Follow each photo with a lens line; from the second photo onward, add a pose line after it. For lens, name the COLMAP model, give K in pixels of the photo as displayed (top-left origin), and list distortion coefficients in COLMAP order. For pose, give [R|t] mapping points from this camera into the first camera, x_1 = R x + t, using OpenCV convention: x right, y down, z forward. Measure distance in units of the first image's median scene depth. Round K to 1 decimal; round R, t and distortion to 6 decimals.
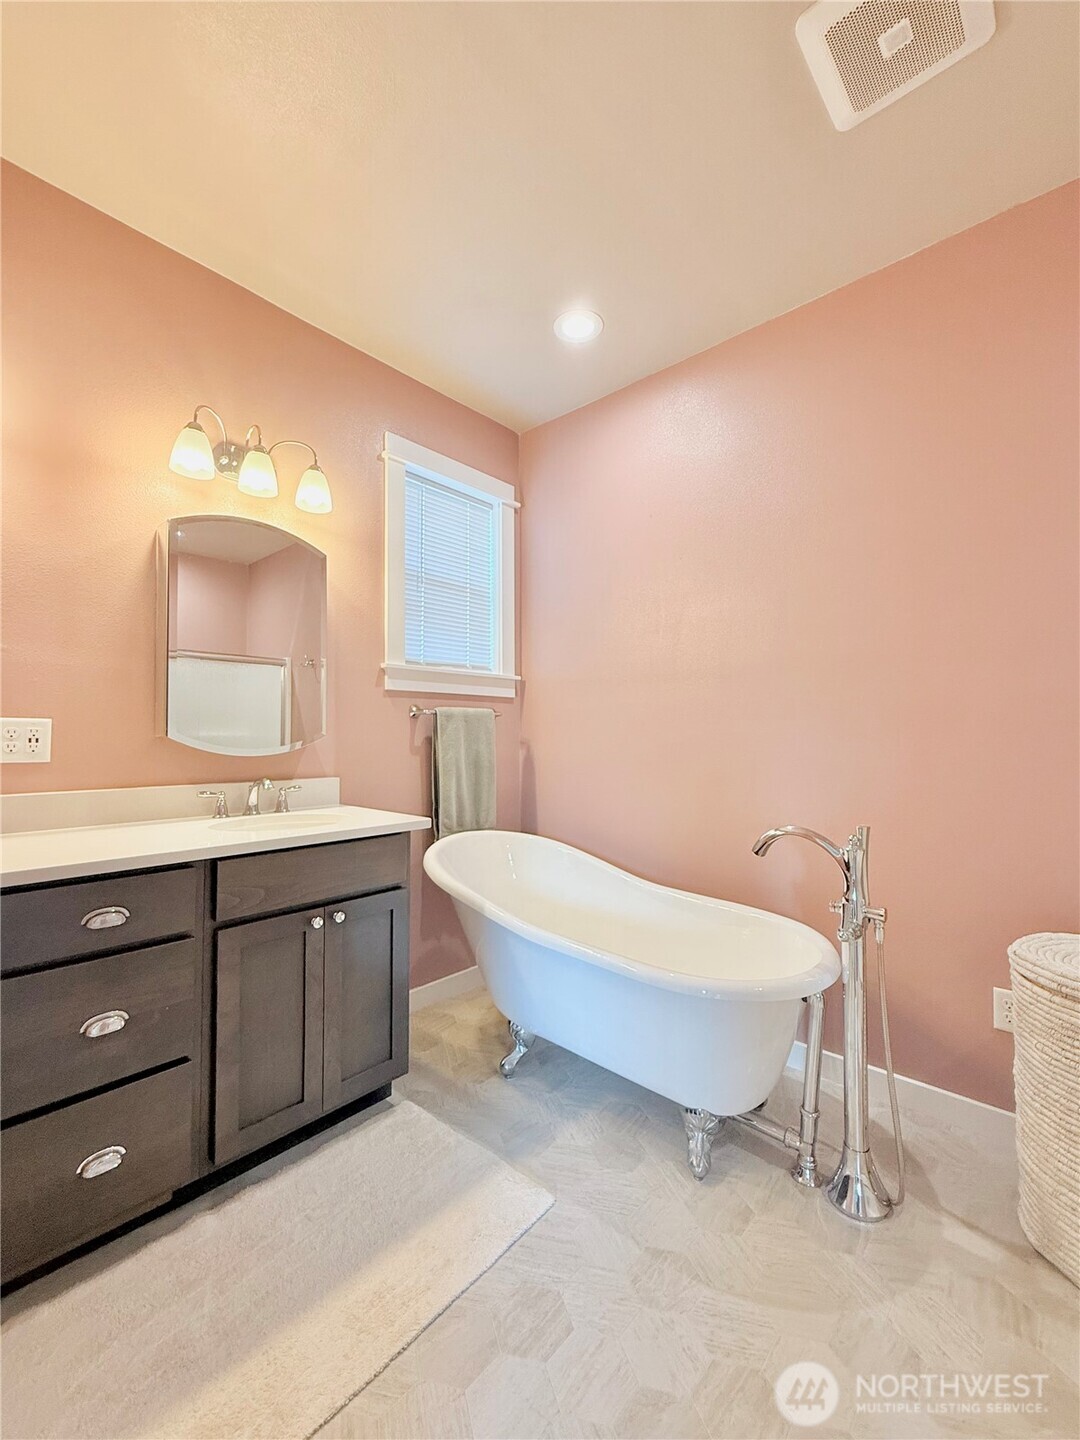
lens RADIAL K [[573.2, 0, 539.6], [0, 573.2, 713.1], [0, 0, 1]] dist [0.000187, 0.000217]
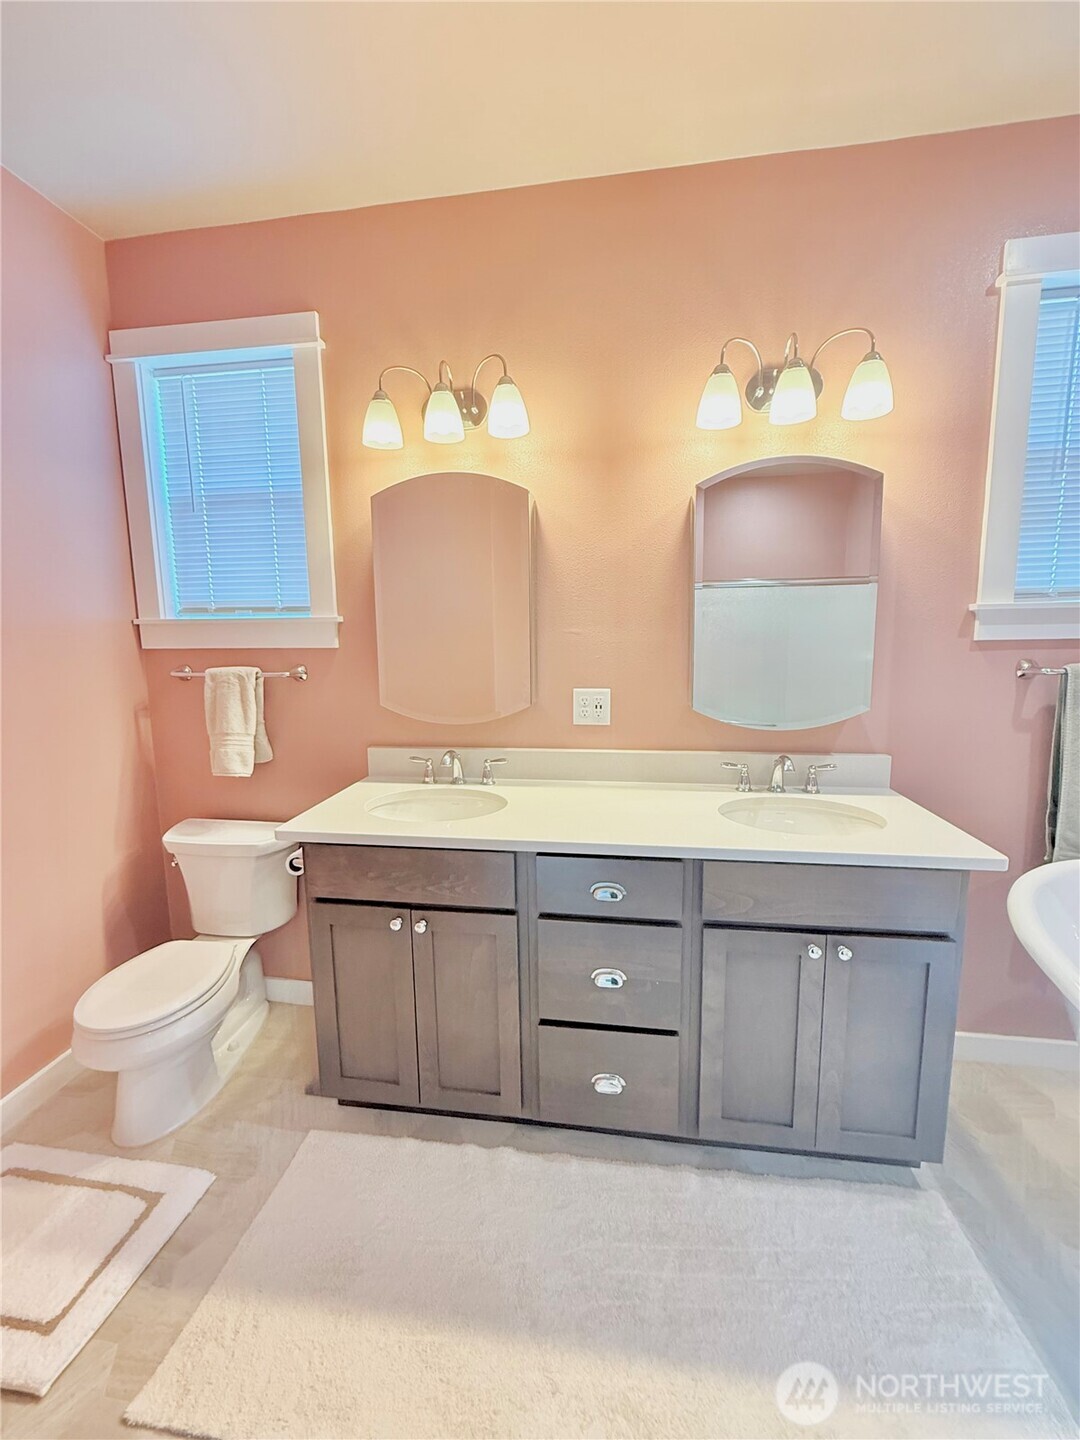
lens RADIAL K [[573.2, 0, 537.7], [0, 573.2, 721.0], [0, 0, 1]] dist [0.000187, 0.000217]
pose [[0.561655, 0.106344, -0.820509, 0.039147], [0.032795, 0.988064, 0.150510, -0.107145], [0.826721, -0.111443, 0.551464, 0.219867]]
